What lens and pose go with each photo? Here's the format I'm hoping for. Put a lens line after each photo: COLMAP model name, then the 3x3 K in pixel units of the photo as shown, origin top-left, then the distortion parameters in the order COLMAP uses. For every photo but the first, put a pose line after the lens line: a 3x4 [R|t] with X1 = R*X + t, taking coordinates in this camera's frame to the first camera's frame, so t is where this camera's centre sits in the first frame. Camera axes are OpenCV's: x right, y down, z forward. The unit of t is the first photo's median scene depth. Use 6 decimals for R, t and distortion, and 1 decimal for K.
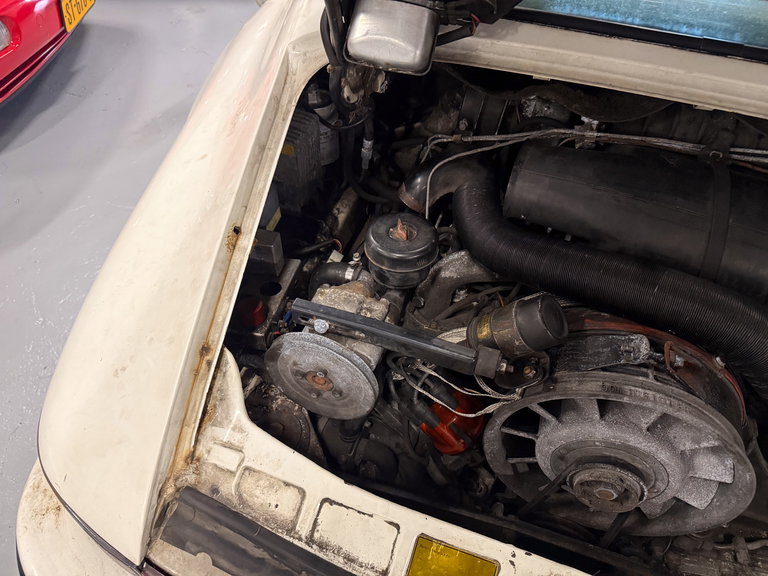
lens RADIAL K [[550.3, 0, 407.8], [0, 550.3, 294.8], [0, 0, 1]] dist [0.062388, -0.072980]
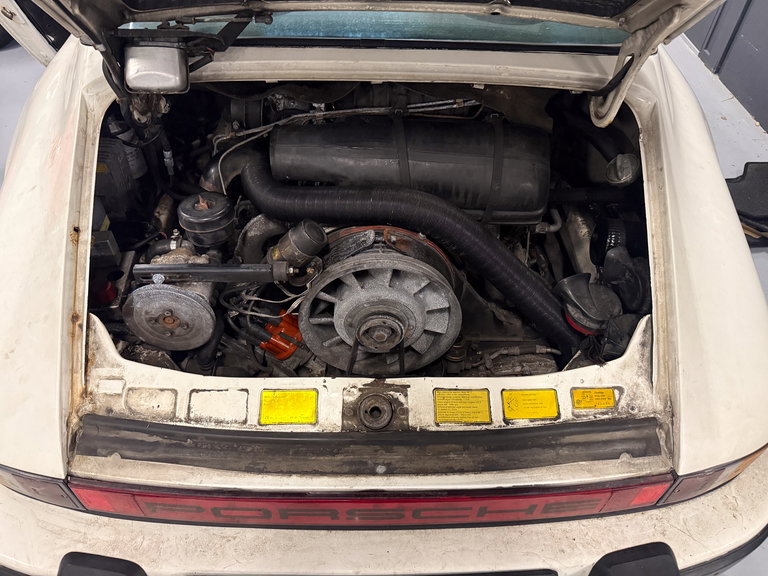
lens RADIAL K [[550.3, 0, 392.6], [0, 550.3, 293.9], [0, 0, 1]] dist [0.062388, -0.072980]
pose [[0.944855, -0.252218, 0.208890, 0.095976], [0.257828, 0.966191, 0.000384, 0.240543], [-0.201924, 0.053495, 0.977939, -0.482711]]
